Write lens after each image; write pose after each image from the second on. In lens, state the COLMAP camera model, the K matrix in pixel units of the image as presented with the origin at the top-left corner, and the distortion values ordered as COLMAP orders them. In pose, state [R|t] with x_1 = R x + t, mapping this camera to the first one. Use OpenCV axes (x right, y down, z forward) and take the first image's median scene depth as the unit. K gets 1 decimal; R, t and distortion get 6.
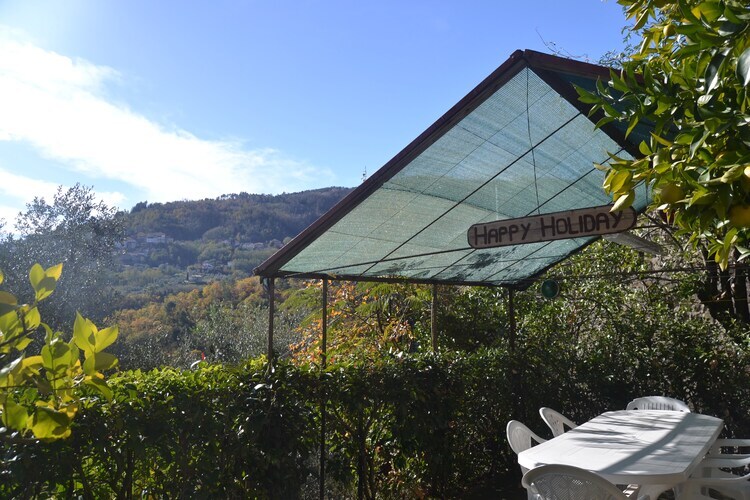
lens RADIAL K [[589.3, 0, 375.0], [0, 589.3, 250.0], [0, 0, 1]] dist [-0.080460, 0.006533]
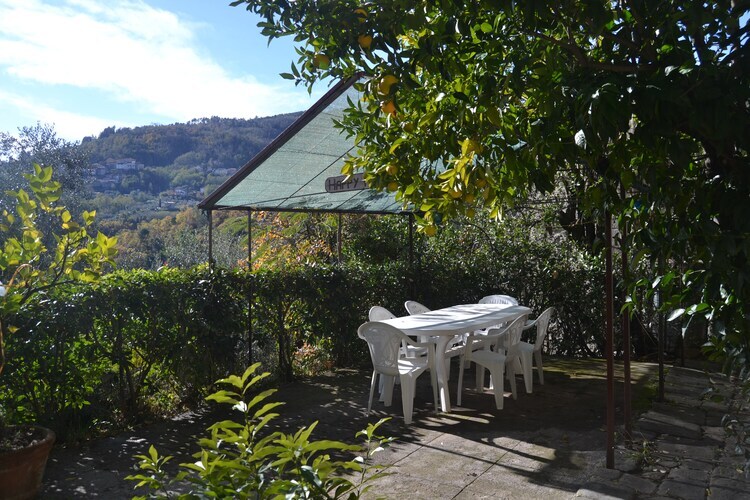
lens RADIAL K [[589.3, 0, 375.0], [0, 589.3, 250.0], [0, 0, 1]] dist [-0.080460, 0.006533]
pose [[0.999108, -0.005067, 0.041931, 0.153697], [-0.000251, 0.992048, 0.125859, -0.033538], [-0.042235, -0.125757, 0.991162, -0.426393]]
